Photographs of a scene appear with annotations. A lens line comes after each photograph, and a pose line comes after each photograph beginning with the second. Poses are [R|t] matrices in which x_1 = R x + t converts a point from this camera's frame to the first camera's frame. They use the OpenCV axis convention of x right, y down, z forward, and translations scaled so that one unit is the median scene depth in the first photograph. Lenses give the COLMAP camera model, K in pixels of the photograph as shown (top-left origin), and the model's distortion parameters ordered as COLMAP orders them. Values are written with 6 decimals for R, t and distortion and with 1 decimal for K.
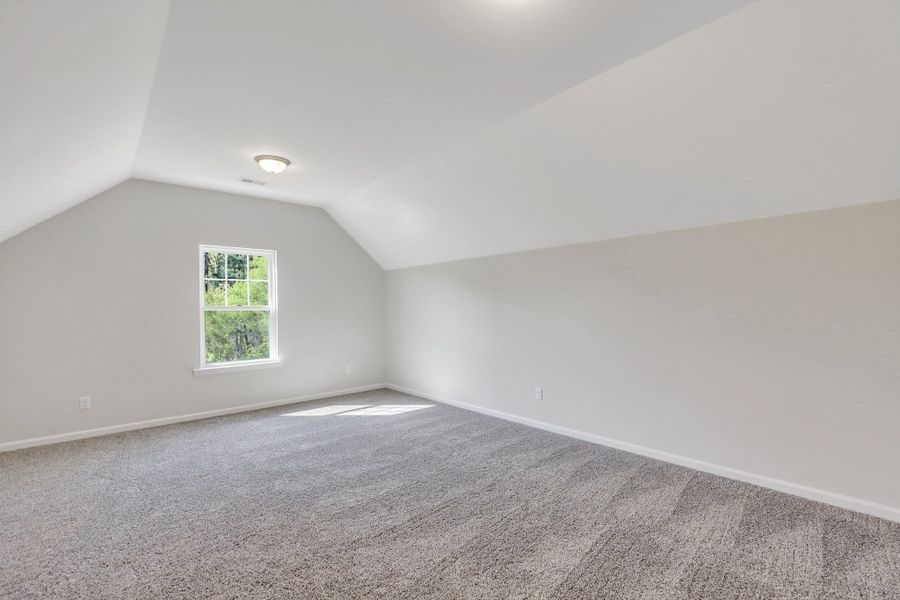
lens RADIAL K [[414.3, 0, 449.1], [0, 414.3, 299.1], [0, 0, 1]] dist [0.002017, 0.000224]
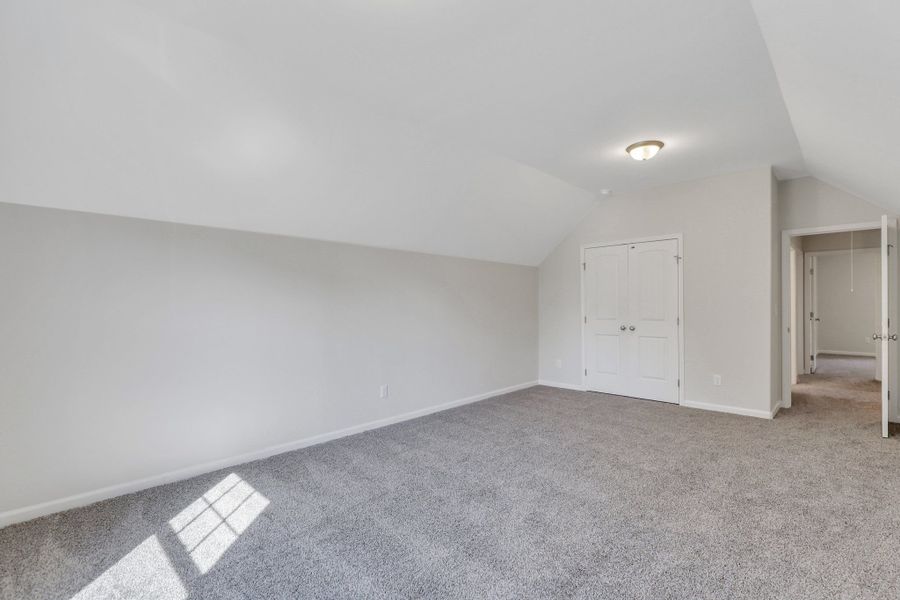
lens RADIAL K [[414.3, 0, 446.8], [0, 414.3, 299.6], [0, 0, 1]] dist [0.002017, 0.000224]
pose [[-0.071005, 0.016203, 0.997344, -0.694583], [-0.003287, 0.999859, -0.016478, 0.017741], [-0.997471, -0.004448, -0.070942, 0.783877]]
